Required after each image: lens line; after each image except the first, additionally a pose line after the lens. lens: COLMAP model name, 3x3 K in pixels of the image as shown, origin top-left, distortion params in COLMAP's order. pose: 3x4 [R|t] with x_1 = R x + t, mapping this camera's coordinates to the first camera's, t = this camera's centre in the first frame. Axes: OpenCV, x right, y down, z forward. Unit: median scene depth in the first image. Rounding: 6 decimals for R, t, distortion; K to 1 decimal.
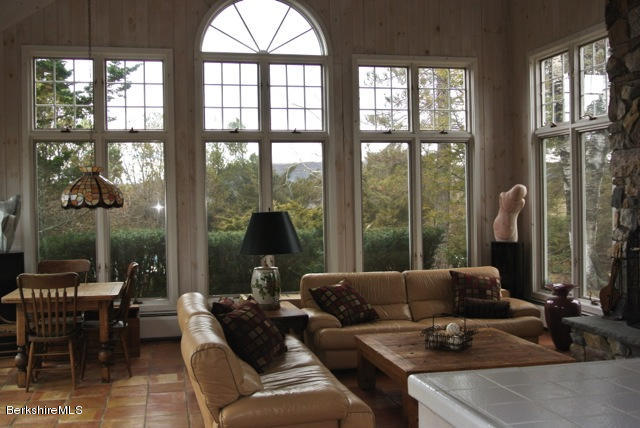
lens RADIAL K [[669.1, 0, 305.9], [0, 669.1, 209.5], [0, 0, 1]] dist [-0.053554, 0.000000]
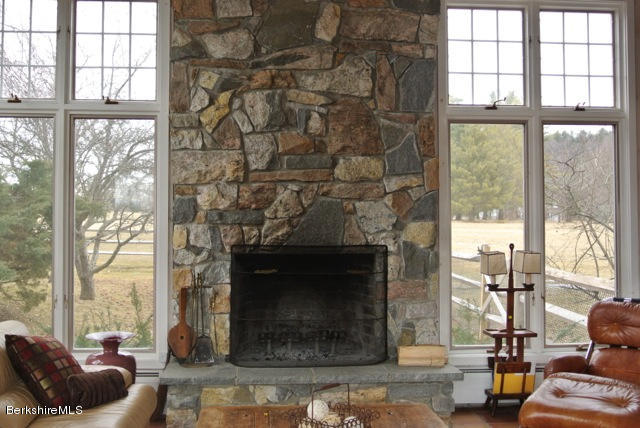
lens RADIAL K [[730.1, 0, 316.1], [0, 730.1, 210.9], [0, 0, 1]] dist [-0.041015, 0.000000]
pose [[0.136249, 0.041206, 0.989817, -0.305232], [0.007785, 0.999059, -0.042663, 0.017787], [-0.990644, 0.013519, 0.135800, 0.613085]]
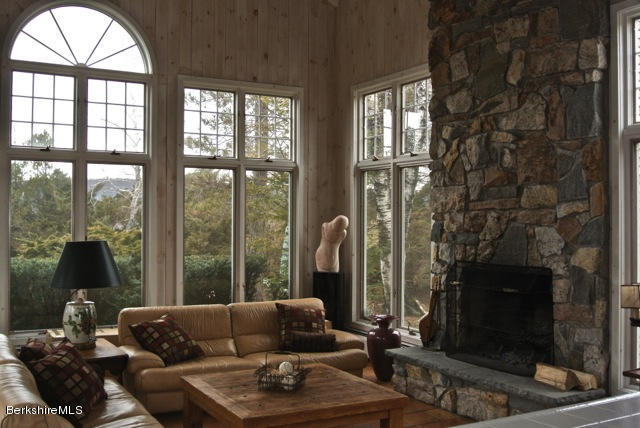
lens RADIAL K [[669.1, 0, 304.8], [0, 669.1, 208.6], [0, 0, 1]] dist [-0.053554, 0.000000]
pose [[0.959056, 0.028270, 0.281803, -0.021743], [-0.019350, 0.999221, -0.034387, -0.012707], [-0.282556, 0.027526, 0.958856, 0.040710]]
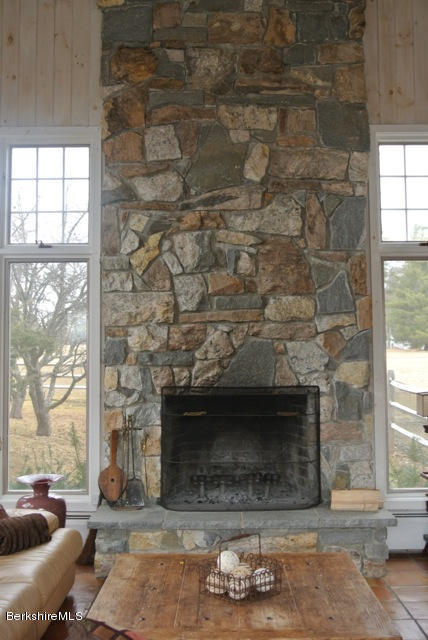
lens RADIAL K [[730.1, 0, 228.9], [0, 730.1, 311.6], [0, 0, 1]] dist [-0.041015, 0.000000]
pose [[0.208453, 0.080086, 0.974748, -0.294791], [0.014637, 0.996275, -0.084985, 0.008310], [-0.977923, 0.031983, 0.206504, 0.578490]]
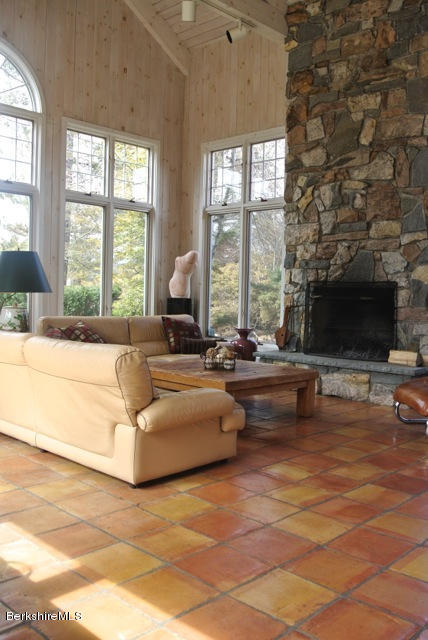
lens RADIAL K [[587.8, 0, 221.3], [0, 587.8, 304.4], [0, 0, 1]] dist [-0.056456, 0.000000]
pose [[0.826268, 0.025995, 0.562677, -0.251398], [-0.031722, 0.999497, 0.000407, 0.061649], [-0.562384, -0.018186, 0.826676, 0.089893]]
